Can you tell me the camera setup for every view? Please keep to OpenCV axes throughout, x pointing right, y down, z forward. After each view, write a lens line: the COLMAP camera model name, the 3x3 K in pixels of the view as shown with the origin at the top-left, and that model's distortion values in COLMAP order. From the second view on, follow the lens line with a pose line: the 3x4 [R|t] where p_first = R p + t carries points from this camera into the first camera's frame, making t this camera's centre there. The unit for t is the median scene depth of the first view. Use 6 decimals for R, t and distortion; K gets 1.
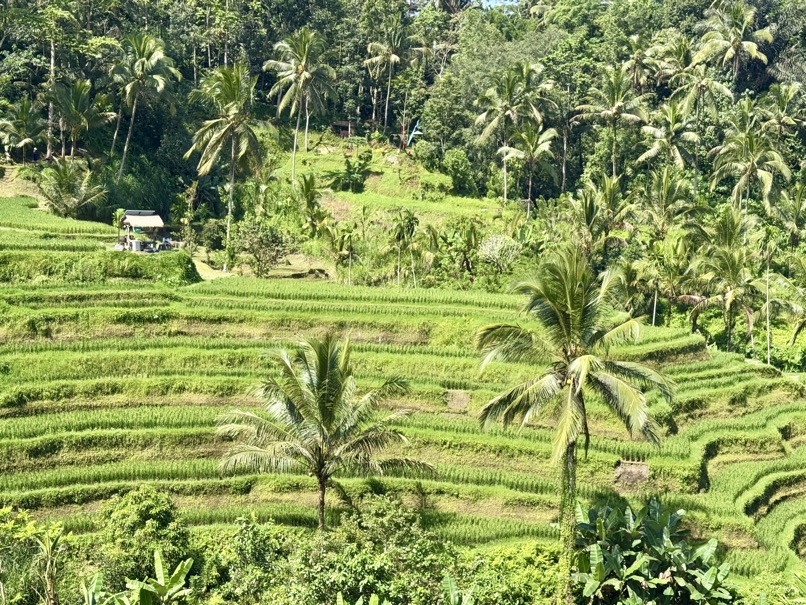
lens RADIAL K [[1116.1, 0, 400.1], [0, 1116.1, 310.2], [0, 0, 1]] dist [0.113720, 0.000000]
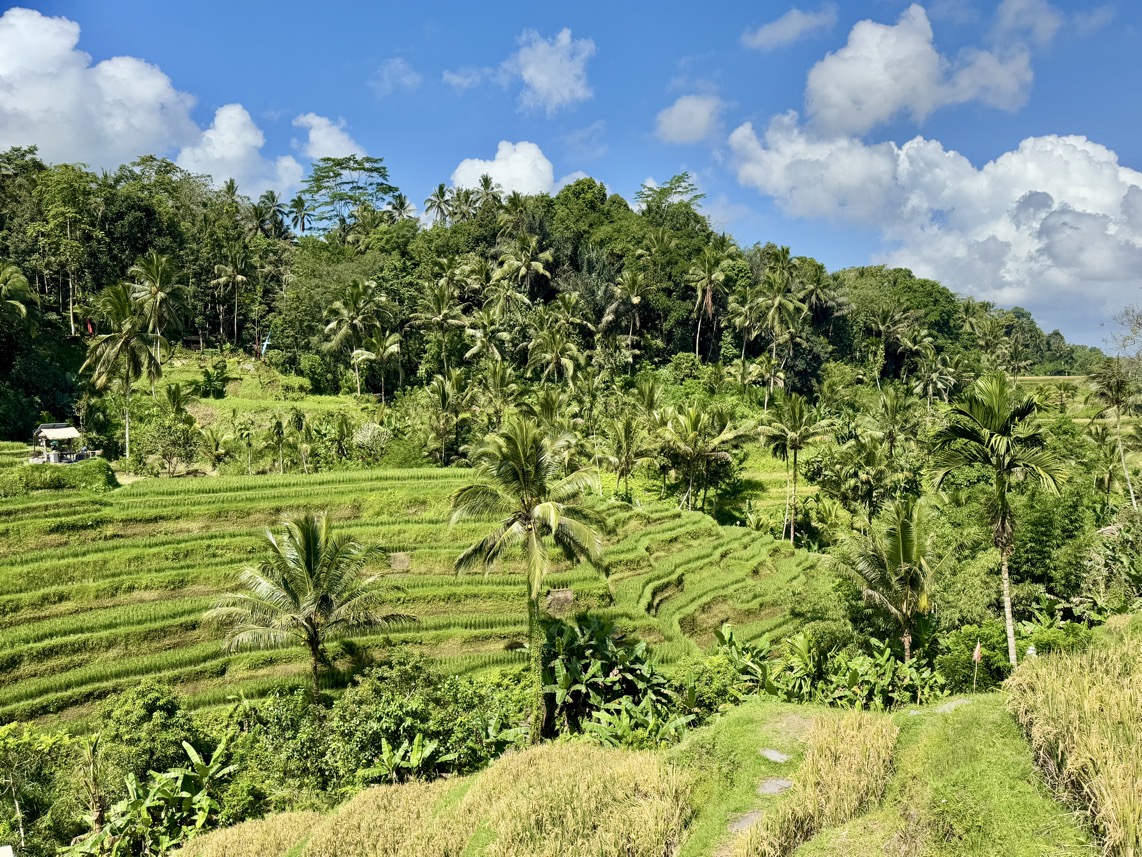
lens RADIAL K [[927.1, 0, 579.6], [0, 927.1, 426.5], [0, 0, 1]] dist [0.090734, -0.153200]
pose [[0.927083, -0.084210, 0.365276, -0.105385], [0.107701, 0.993192, -0.044379, 0.004353], [-0.359052, 0.080484, 0.929841, 0.027115]]
